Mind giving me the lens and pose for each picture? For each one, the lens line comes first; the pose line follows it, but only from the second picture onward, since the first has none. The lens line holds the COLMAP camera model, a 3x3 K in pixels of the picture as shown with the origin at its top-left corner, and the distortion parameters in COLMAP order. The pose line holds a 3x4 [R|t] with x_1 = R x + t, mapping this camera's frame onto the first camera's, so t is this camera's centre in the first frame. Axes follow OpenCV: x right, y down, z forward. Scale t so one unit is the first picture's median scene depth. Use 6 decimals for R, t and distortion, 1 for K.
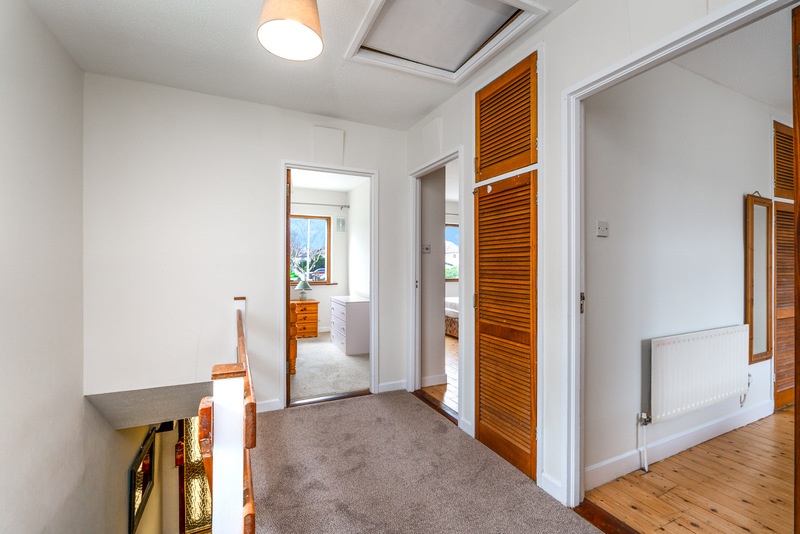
lens RADIAL K [[349.6, 0, 400.4], [0, 349.6, 265.8], [0, 0, 1]] dist [-0.010889, 0.000818]
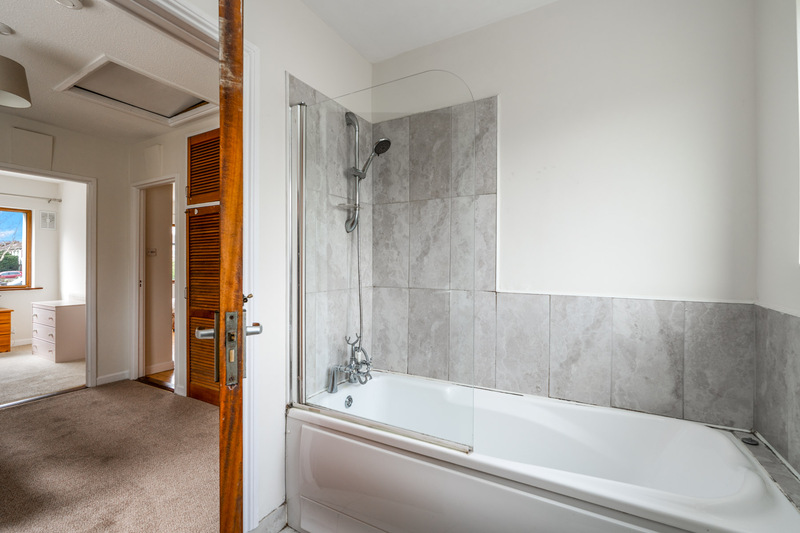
lens RADIAL K [[349.6, 0, 396.1], [0, 349.6, 262.6], [0, 0, 1]] dist [-0.010889, 0.000818]
pose [[0.813900, 0.000101, 0.581004, 0.070785], [0.004345, 0.999971, -0.006260, -0.004175], [-0.580988, 0.007619, 0.813876, -0.422027]]
